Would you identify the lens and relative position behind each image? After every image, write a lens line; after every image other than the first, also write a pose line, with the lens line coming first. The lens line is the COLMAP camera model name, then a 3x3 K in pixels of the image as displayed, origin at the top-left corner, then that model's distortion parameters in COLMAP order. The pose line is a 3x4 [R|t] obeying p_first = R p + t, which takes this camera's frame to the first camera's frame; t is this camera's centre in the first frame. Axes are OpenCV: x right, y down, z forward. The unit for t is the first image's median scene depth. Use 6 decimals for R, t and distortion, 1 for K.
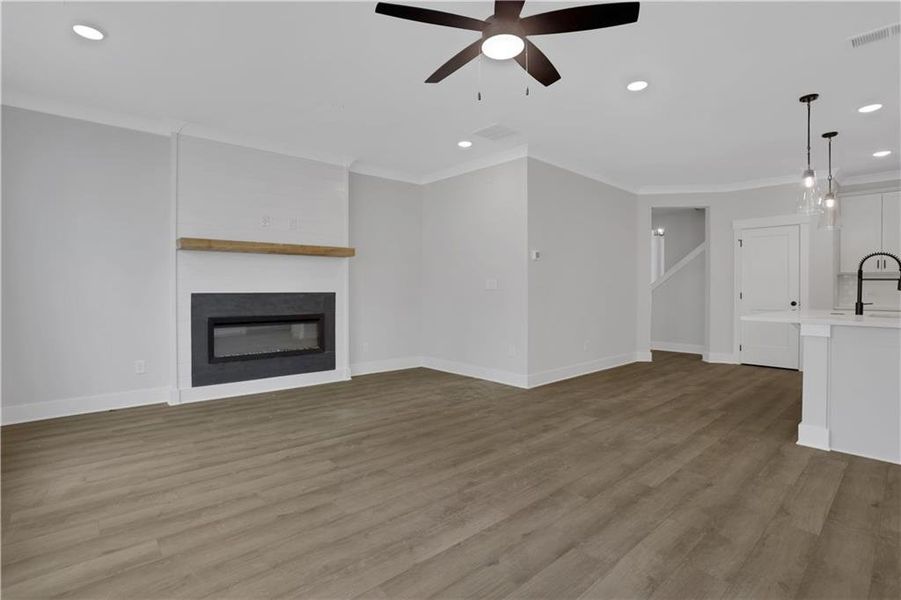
lens RADIAL K [[433.6, 0, 449.0], [0, 433.6, 296.0], [0, 0, 1]] dist [-0.074854, 0.030182]
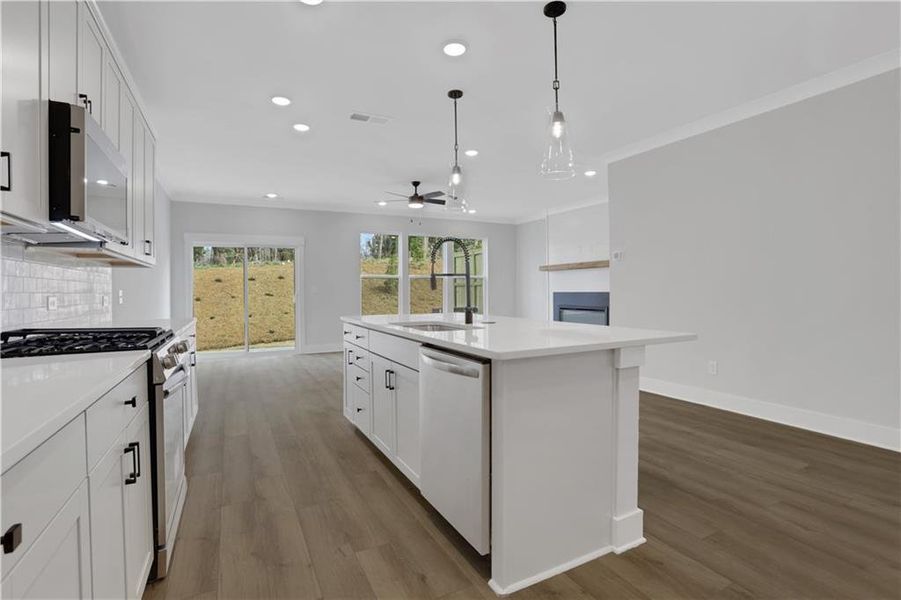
lens RADIAL K [[433.6, 0, 449.0], [0, 433.6, 296.0], [0, 0, 1]] dist [-0.074854, 0.030182]
pose [[-0.242304, 0.010839, -0.970140, 1.690838], [-0.006811, 0.999894, 0.012873, -0.013275], [0.970176, 0.009726, -0.242204, 1.136774]]
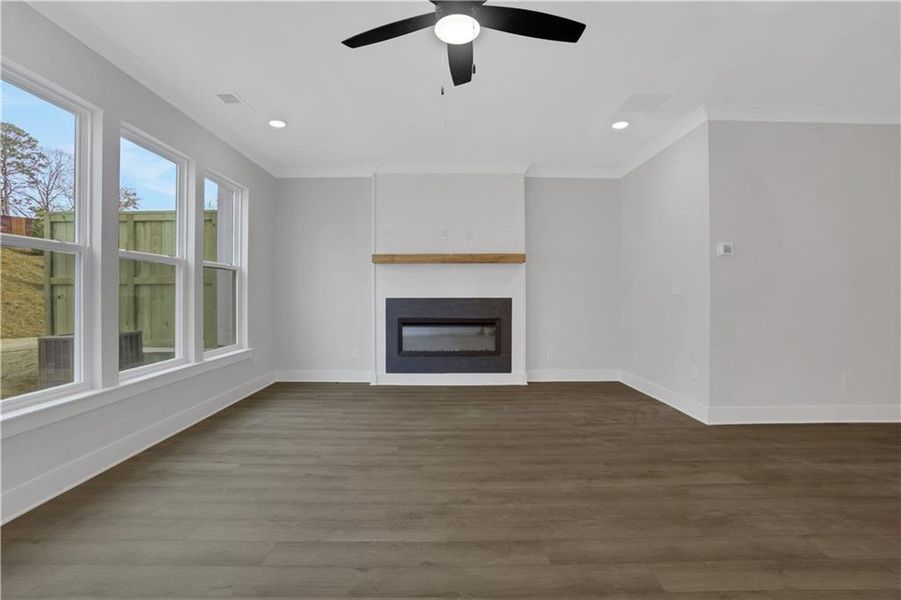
lens RADIAL K [[433.6, 0, 449.0], [0, 433.6, 296.0], [0, 0, 1]] dist [-0.074854, 0.030182]
pose [[0.749225, -0.001570, -0.662313, 0.428540], [-0.006783, 0.999927, -0.010043, -0.001342], [0.662280, 0.012016, 0.749160, 0.179011]]
